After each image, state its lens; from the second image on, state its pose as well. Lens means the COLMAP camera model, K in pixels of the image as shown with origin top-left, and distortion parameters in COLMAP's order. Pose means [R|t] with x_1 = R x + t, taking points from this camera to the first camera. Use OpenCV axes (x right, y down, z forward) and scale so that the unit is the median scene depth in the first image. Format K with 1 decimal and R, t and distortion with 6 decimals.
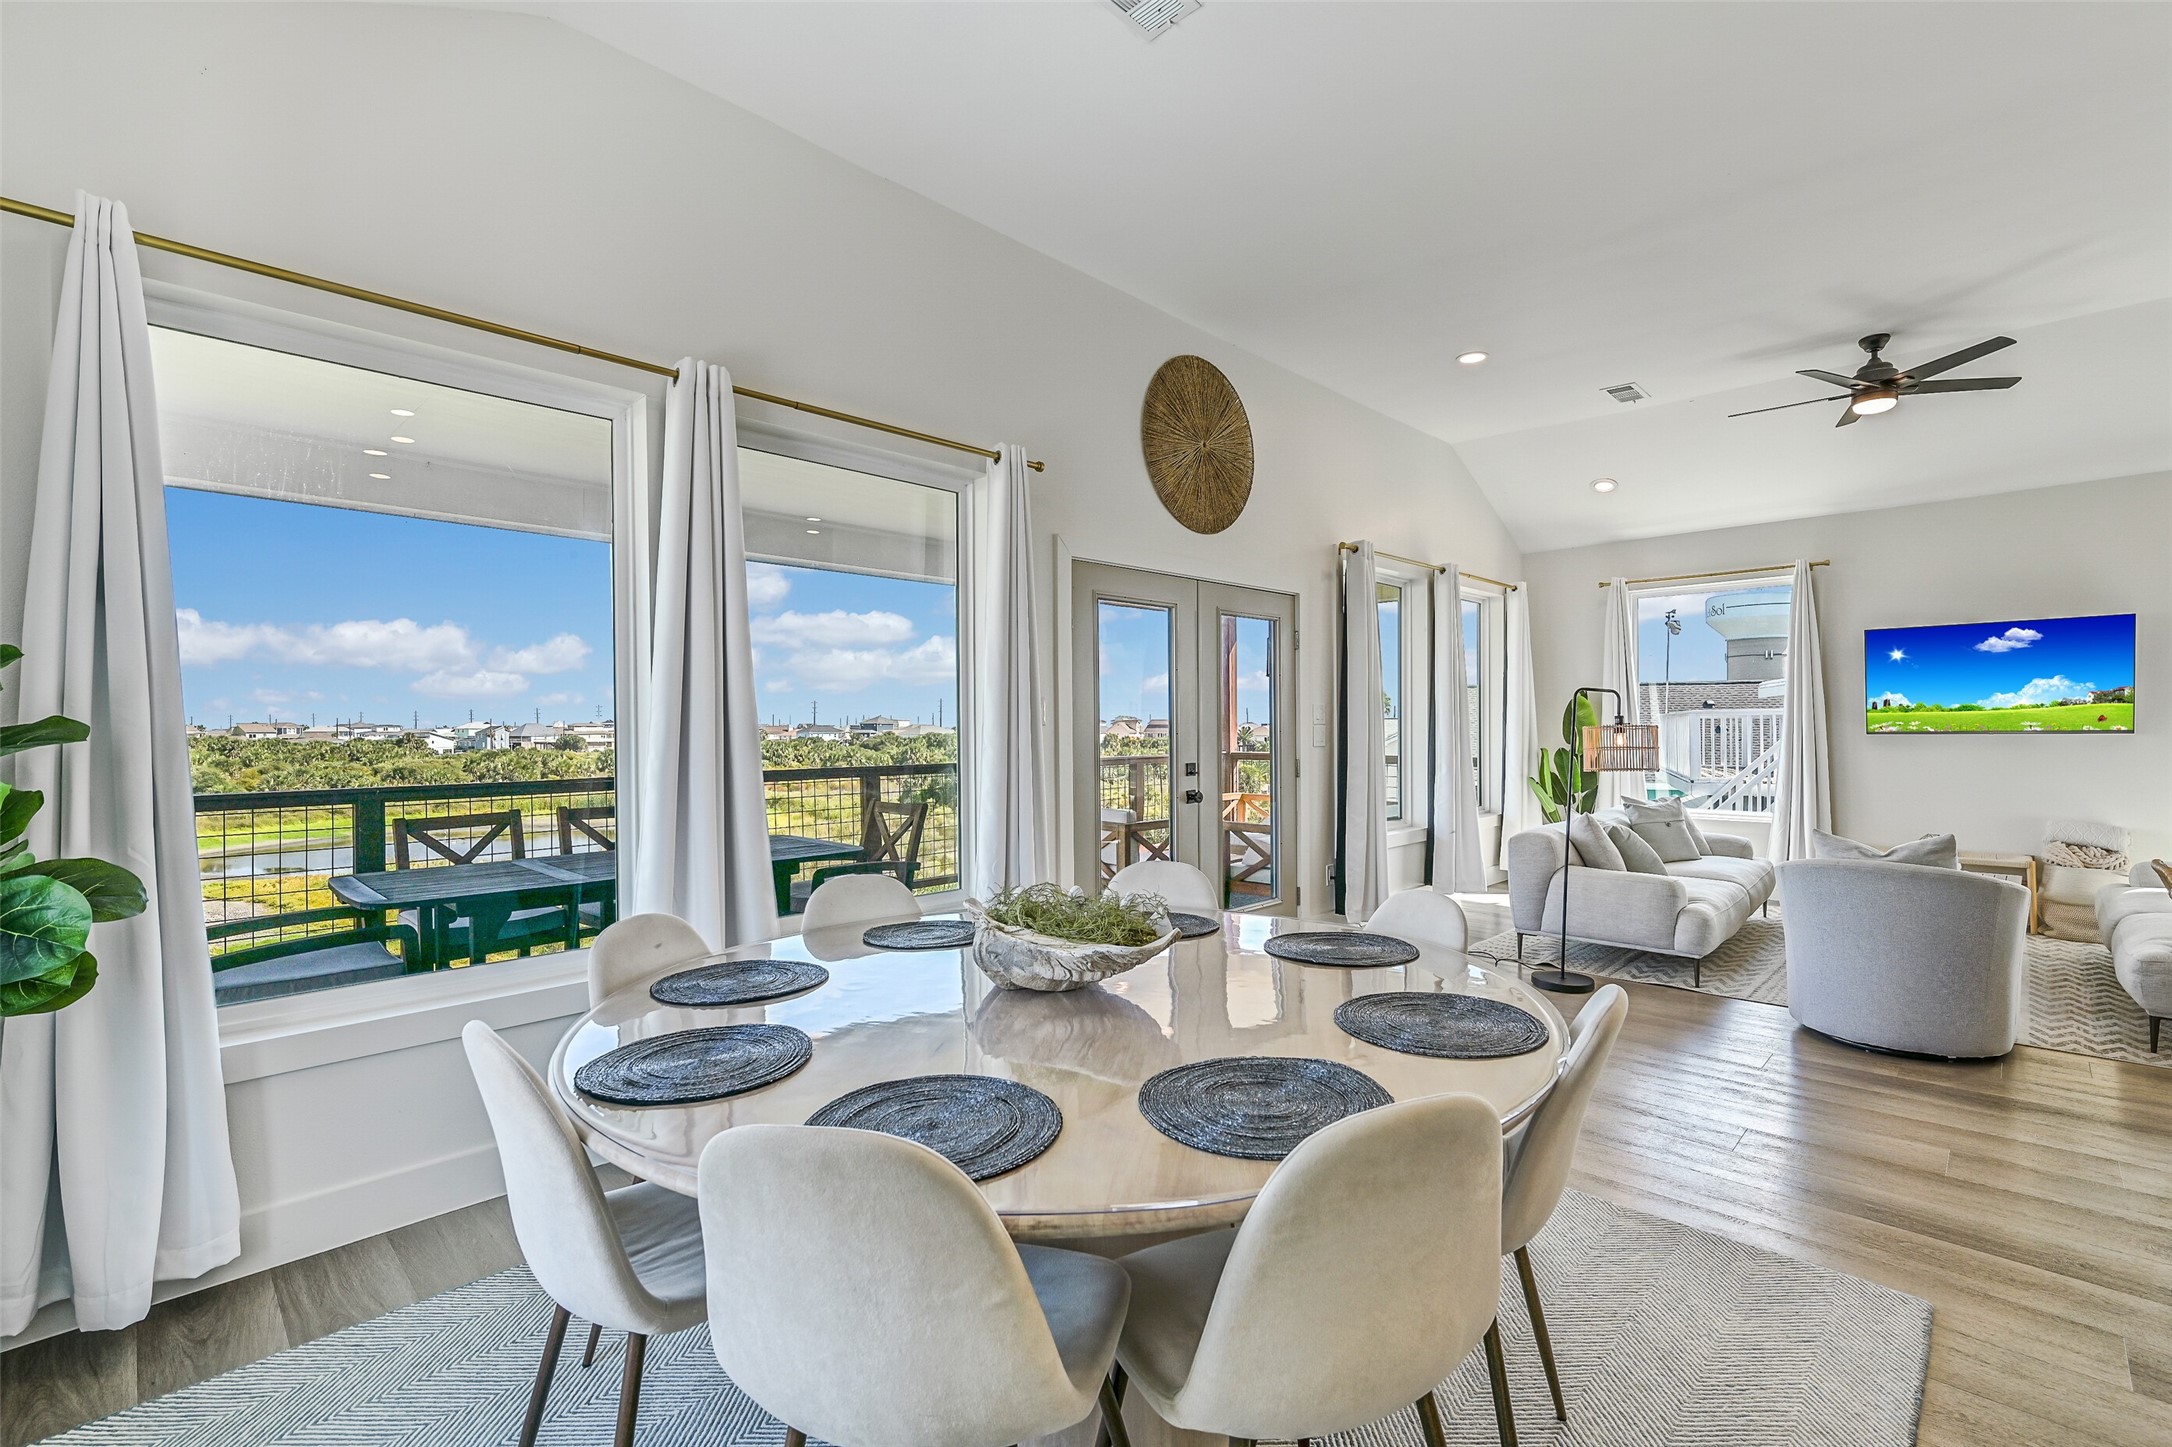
lens RADIAL K [[939.1, 0, 1098.2], [0, 939.1, 732.2], [0, 0, 1]] dist [-0.000979, 0.000043]
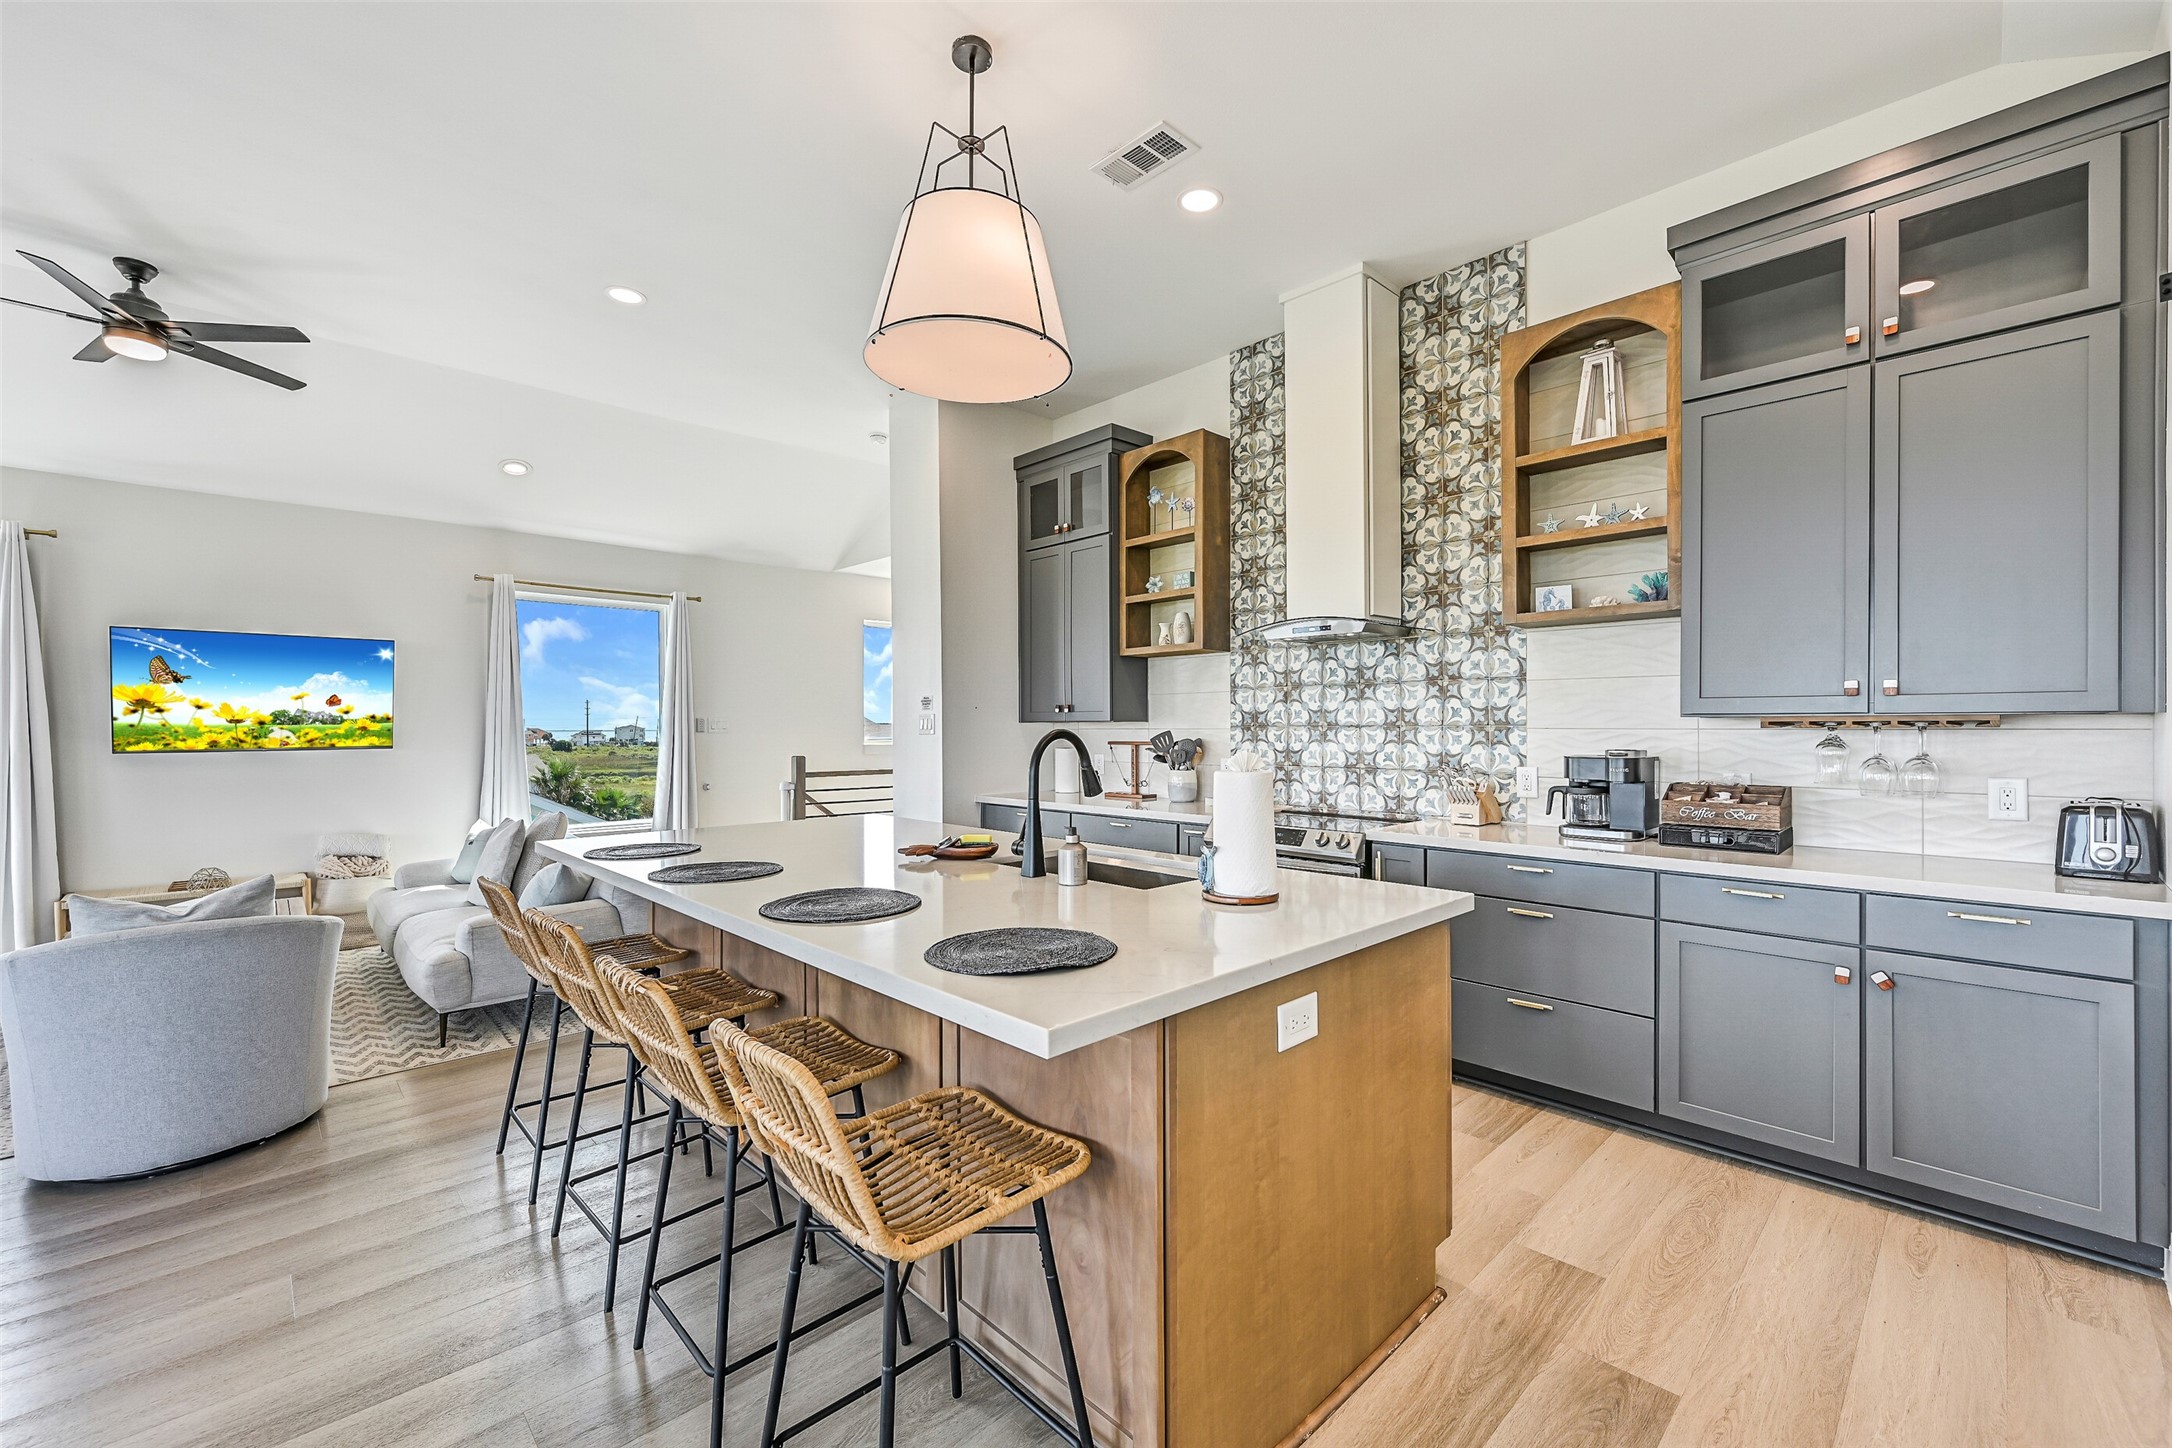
lens RADIAL K [[881.2, 0, 1099.0], [0, 881.2, 727.9], [0, 0, 1]] dist [-0.000683, -0.000279]
pose [[0.021789, 0.005326, 0.999748, 0.092104], [0.013651, 0.999891, -0.005624, -0.007613], [-0.999669, 0.013770, 0.021714, 0.160590]]
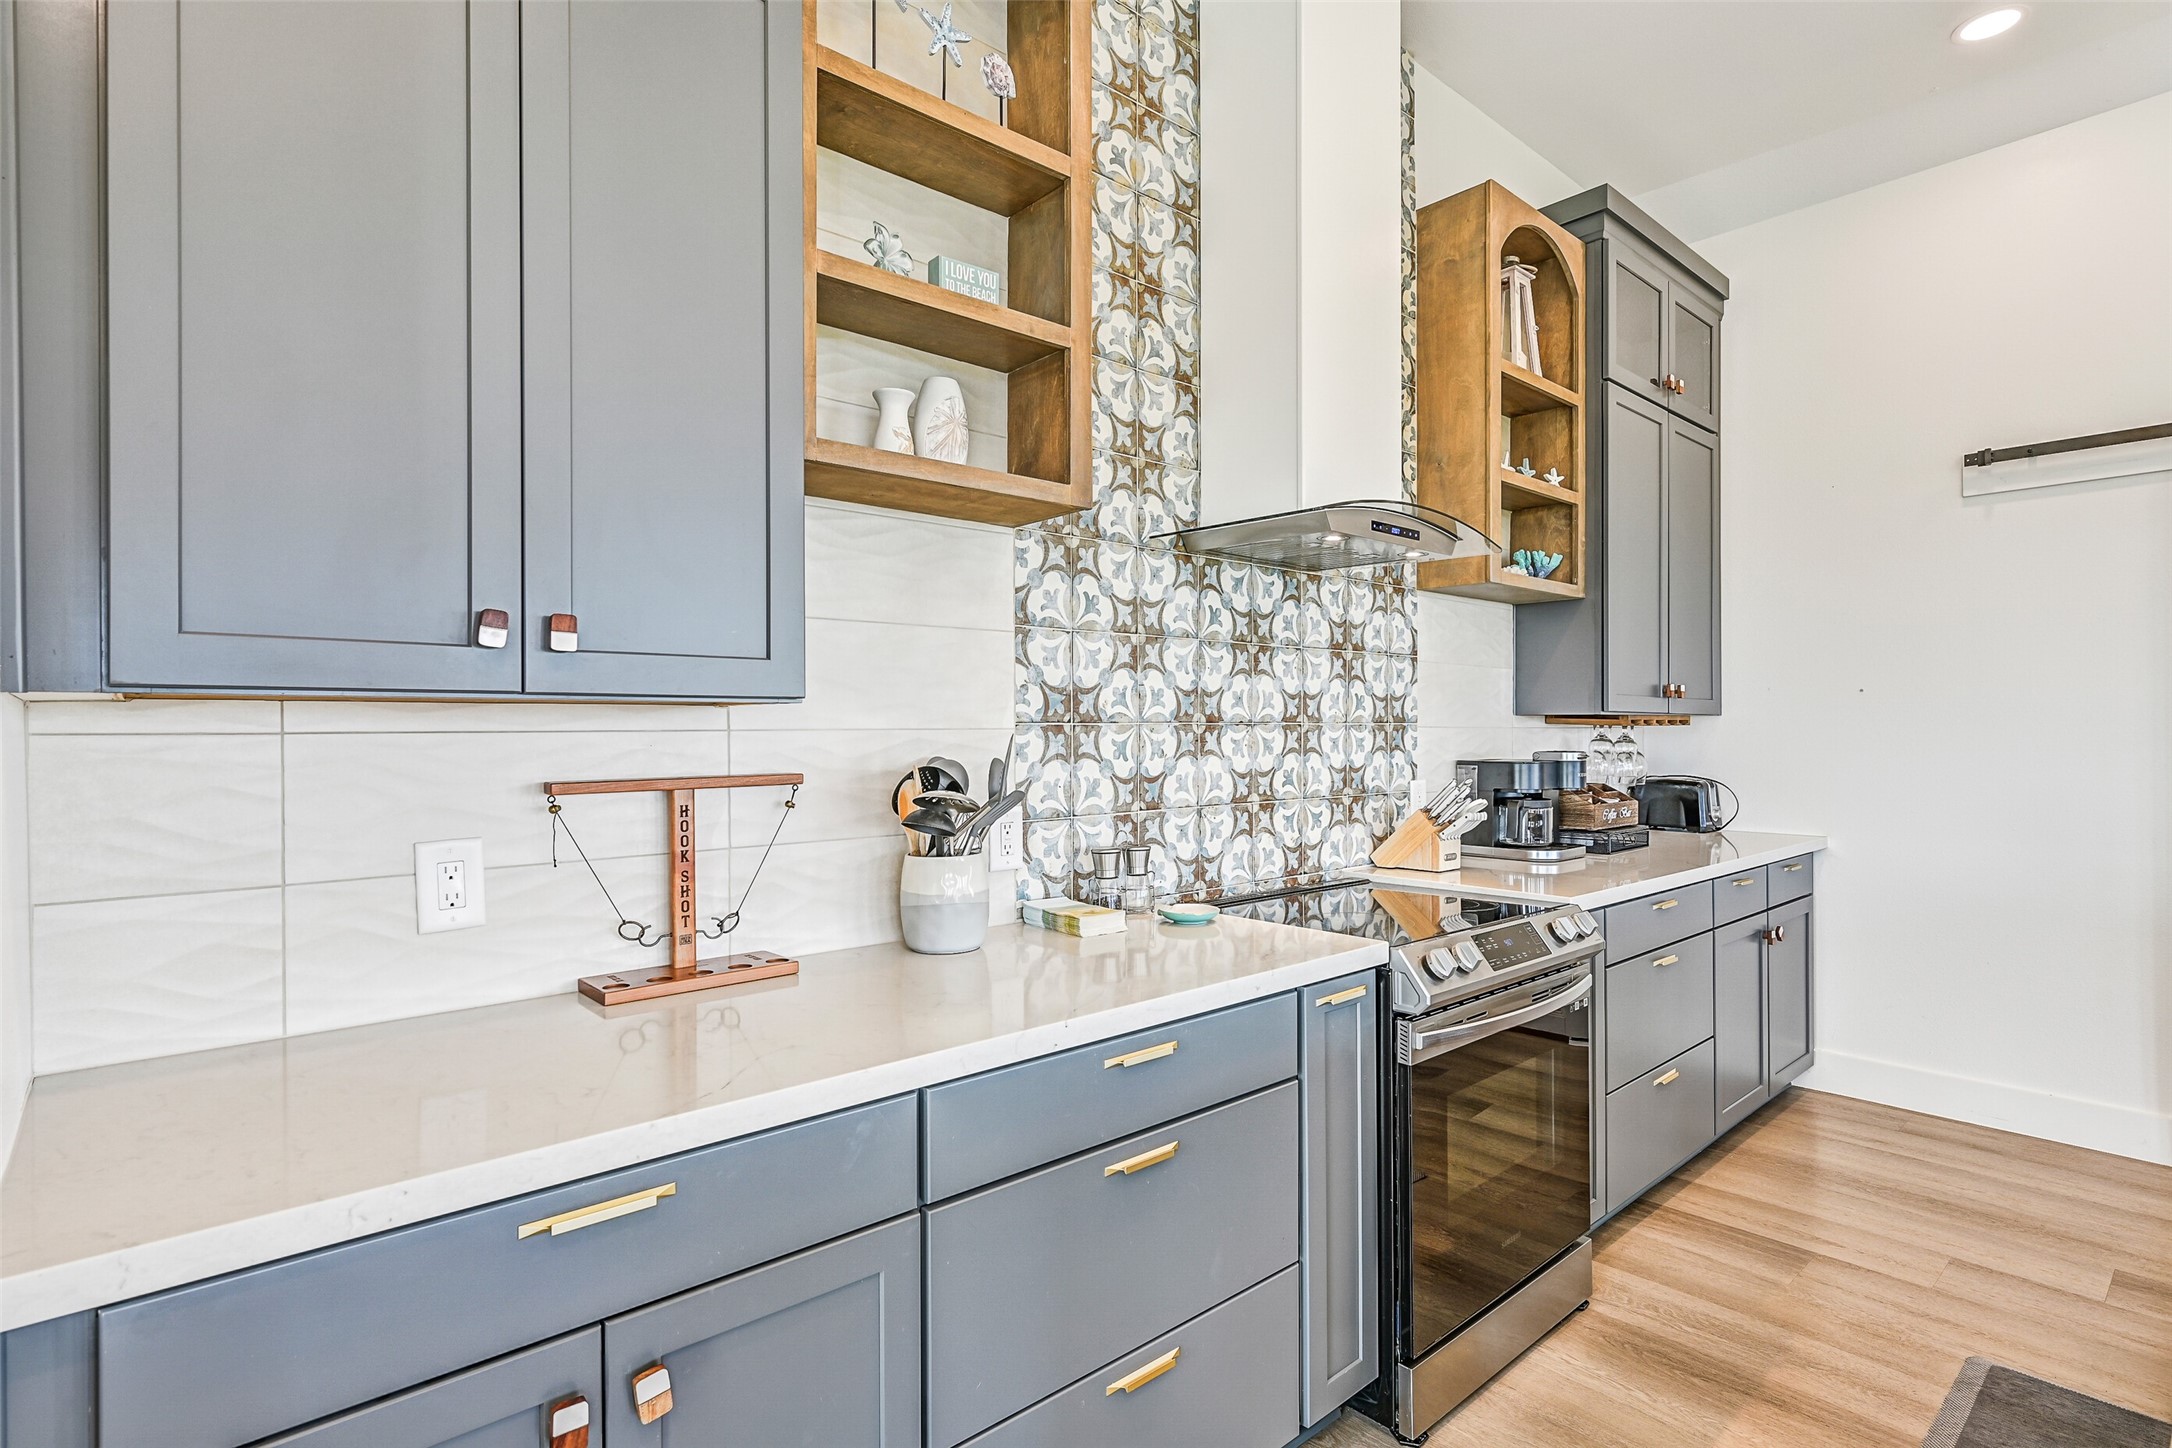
lens RADIAL K [[1067.3, 0, 1103.7], [0, 1067.3, 725.9], [0, 0, 1]] dist [-0.001372, -0.000161]
pose [[-0.998047, 0.010980, 0.061492, 0.950730], [0.011495, 0.999902, 0.008033, -0.014208], [-0.061398, 0.008724, -0.998075, 0.465170]]
